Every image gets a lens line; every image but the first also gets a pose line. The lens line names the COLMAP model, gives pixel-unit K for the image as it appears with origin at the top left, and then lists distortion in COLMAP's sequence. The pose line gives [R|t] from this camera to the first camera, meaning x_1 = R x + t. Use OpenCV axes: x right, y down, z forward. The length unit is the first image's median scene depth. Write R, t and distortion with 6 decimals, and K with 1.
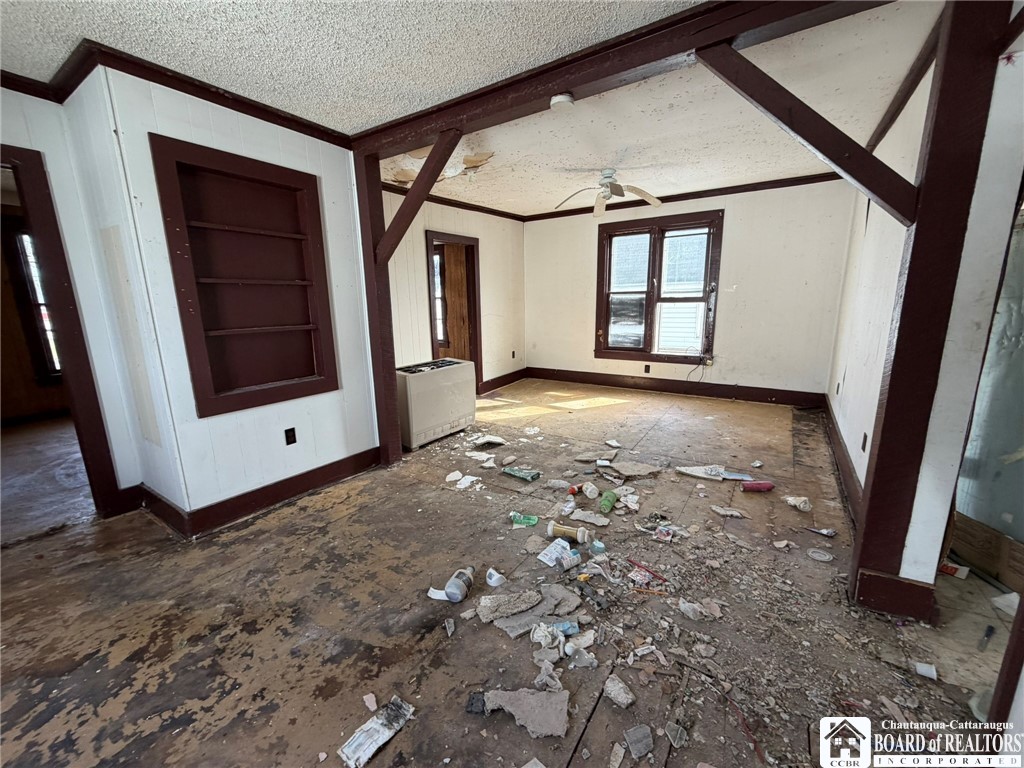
lens RADIAL K [[406.9, 0, 513.0], [0, 406.9, 383.6], [0, 0, 1]] dist [0.000914, -0.001167]
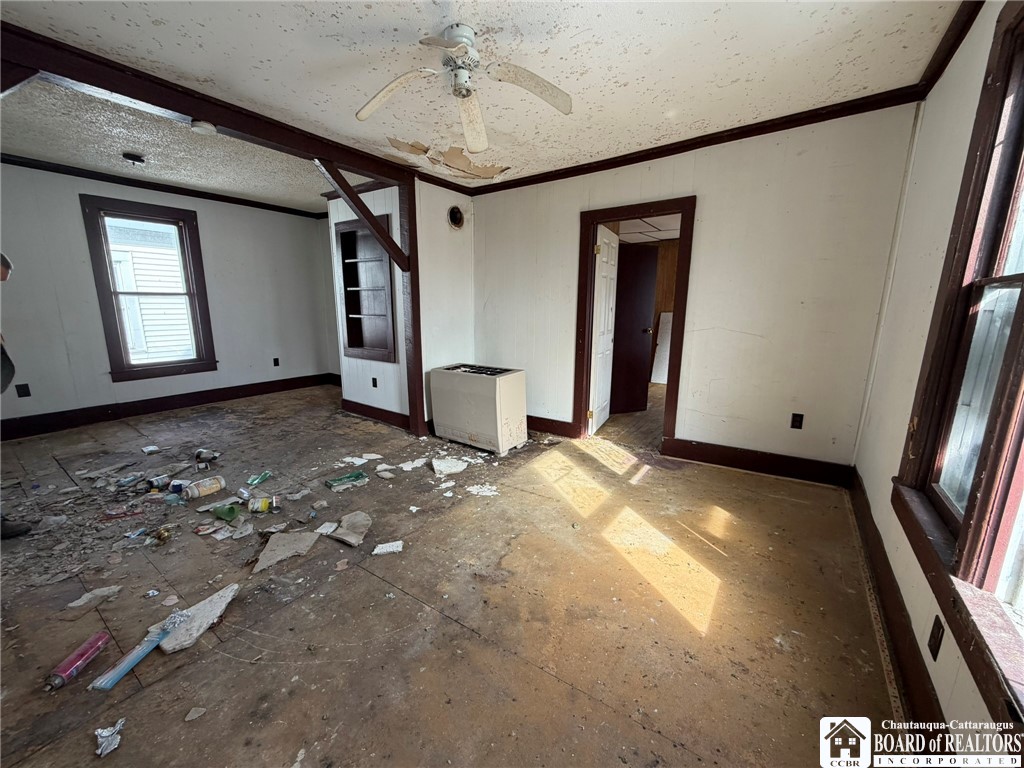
lens RADIAL K [[406.9, 0, 507.6], [0, 406.9, 384.7], [0, 0, 1]] dist [0.000914, -0.001167]
pose [[-0.031956, 0.216623, -0.975732, 0.755162], [-0.204299, 0.954204, 0.218535, -0.239969], [0.978387, 0.206324, 0.013763, 1.094326]]
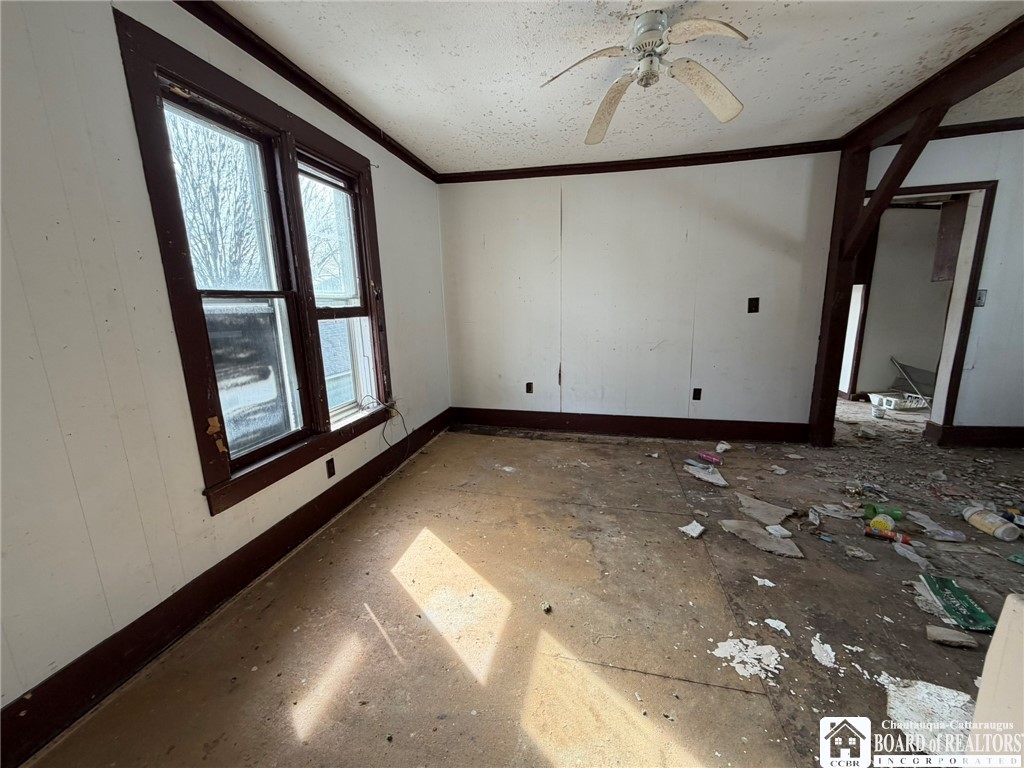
lens RADIAL K [[406.9, 0, 508.5], [0, 406.9, 383.6], [0, 0, 1]] dist [0.000914, -0.001167]
pose [[-0.345717, -0.155075, 0.925436, -0.195282], [0.222433, 0.944595, 0.241380, -0.273612], [-0.911594, 0.289297, -0.292069, 1.354413]]
